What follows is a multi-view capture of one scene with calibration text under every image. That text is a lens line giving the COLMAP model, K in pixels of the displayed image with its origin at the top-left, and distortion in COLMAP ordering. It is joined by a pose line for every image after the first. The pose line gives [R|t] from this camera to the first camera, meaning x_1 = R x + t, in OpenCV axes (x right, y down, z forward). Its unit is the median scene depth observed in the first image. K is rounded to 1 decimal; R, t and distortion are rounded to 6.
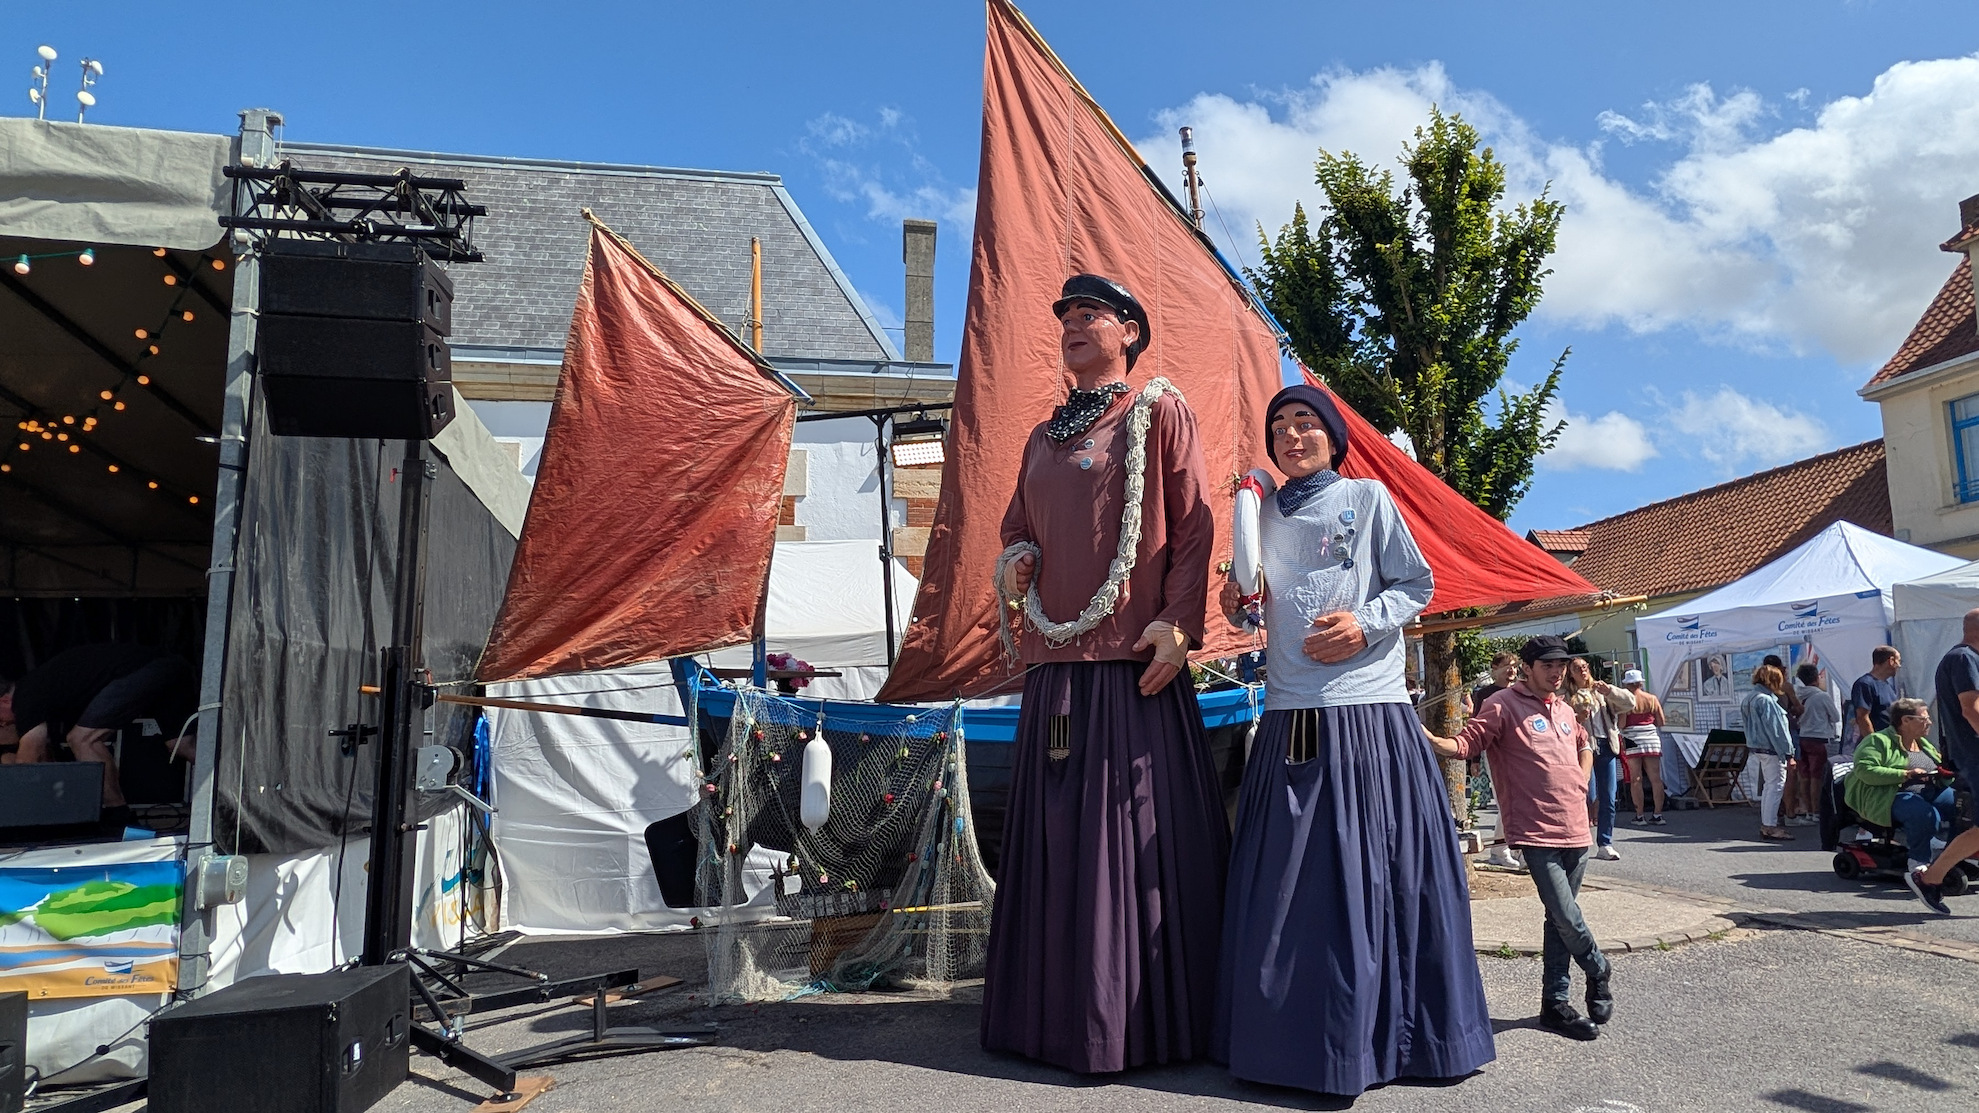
lens RADIAL K [[1178.9, 0, 1105.4], [0, 1178.9, 615.1], [0, 0, 1]] dist [0.004338, 0.001032]
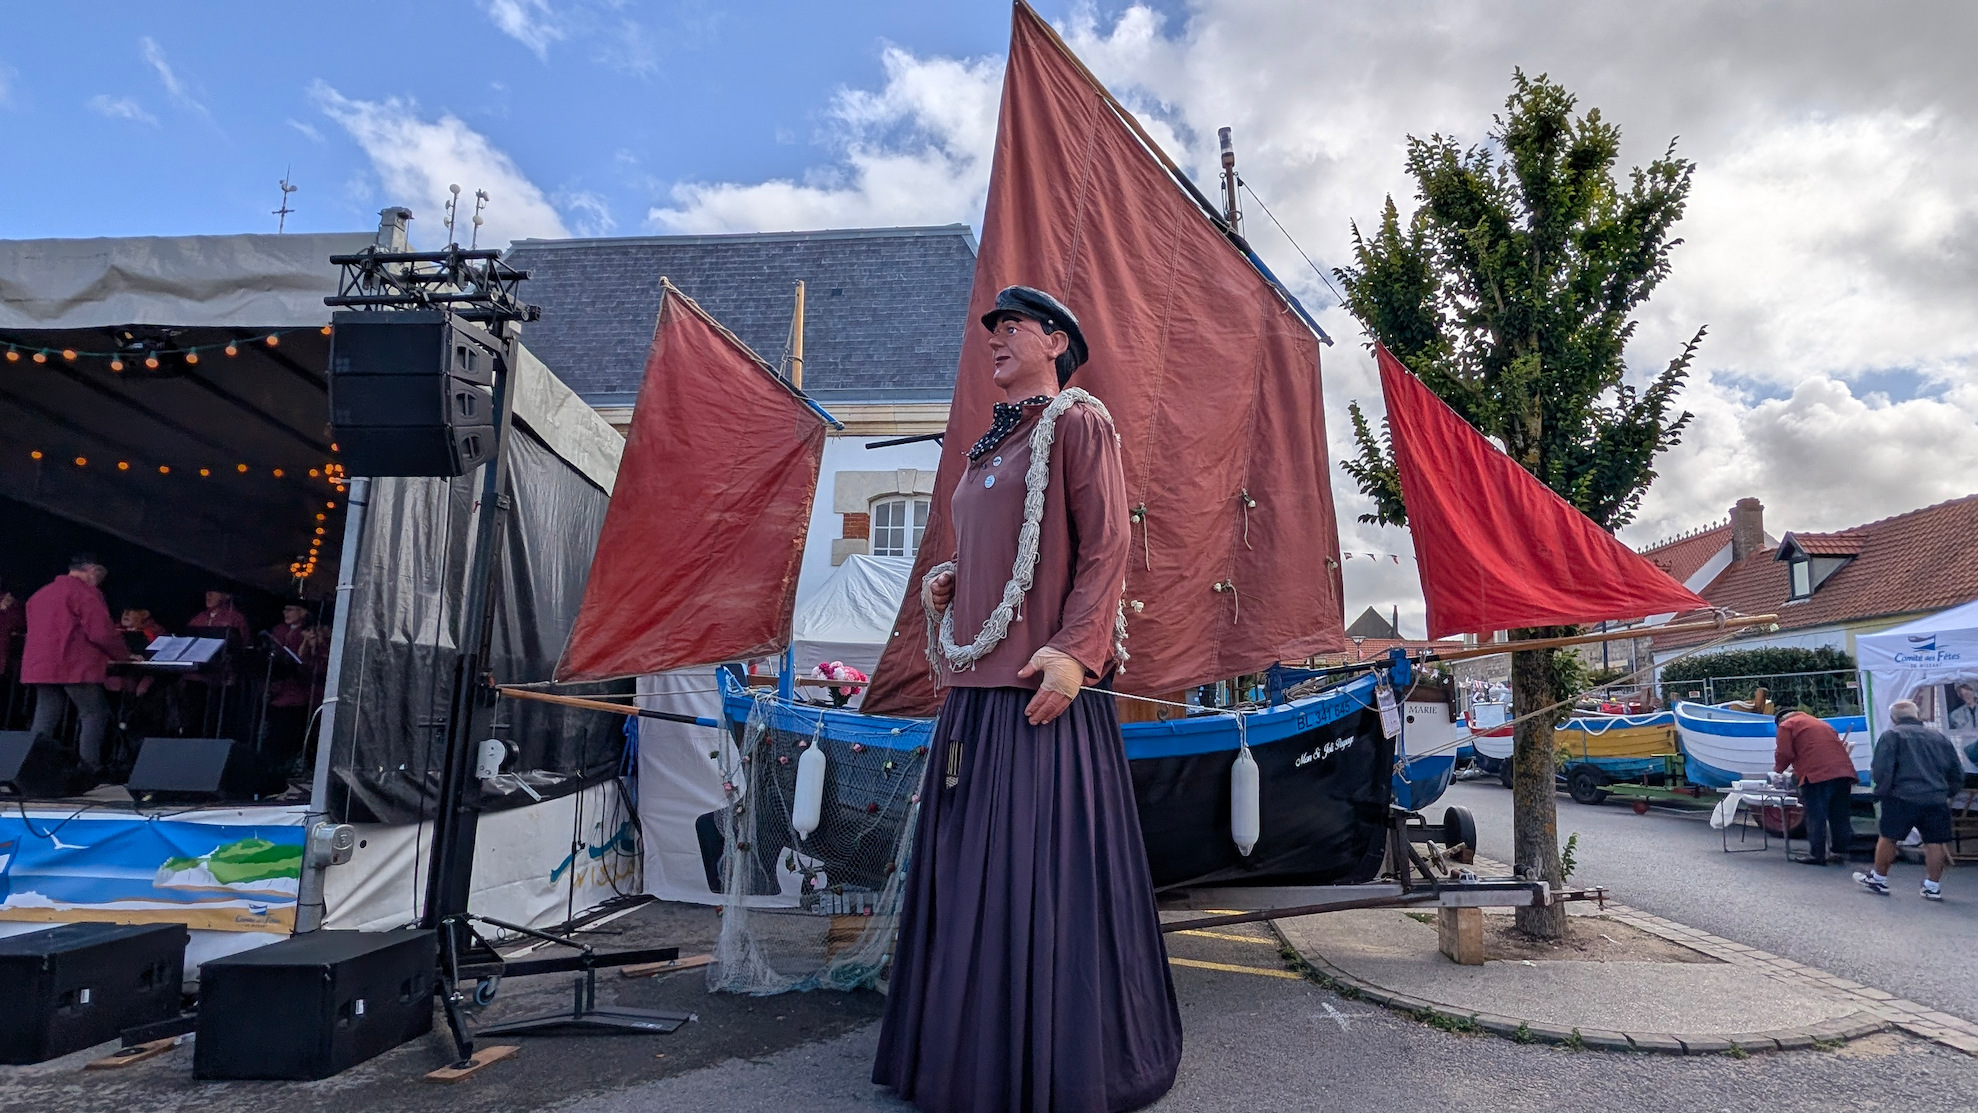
lens RADIAL K [[1067.1, 0, 1045.6], [0, 1067.1, 604.4], [0, 0, 1]] dist [0.002470, 0.002584]
pose [[0.952943, 0.006761, -0.303074, 0.227691], [-0.009235, 0.999935, -0.006732, -0.017277], [0.303009, 0.009214, 0.952943, 0.142039]]
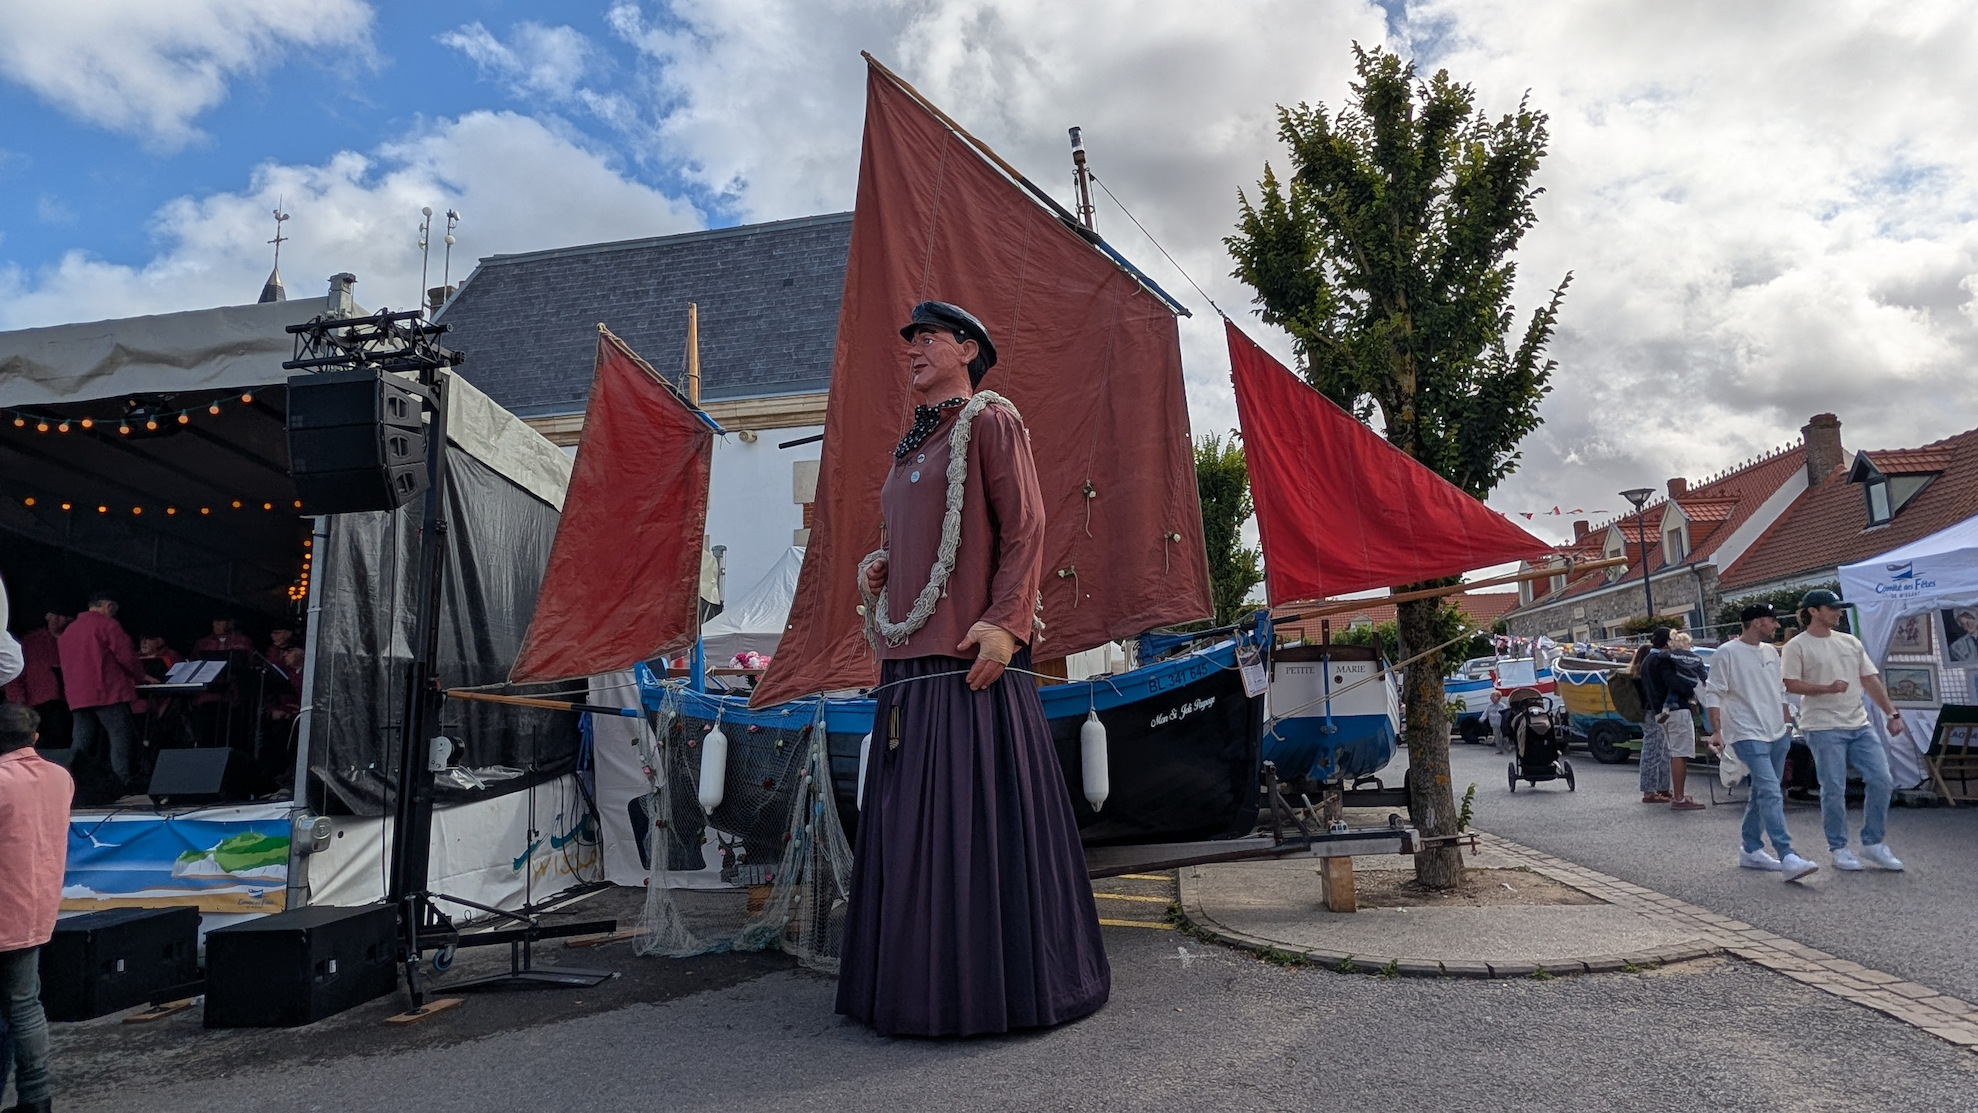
lens RADIAL K [[1178.3, 0, 968.6], [0, 1178.3, 560.7], [0, 0, 1]] dist [0.004338, 0.001032]
pose [[0.912827, -0.055692, -0.404530, 0.435417], [0.049539, 0.998442, -0.025671, -0.018995], [0.405330, 0.003393, 0.914164, 0.034362]]
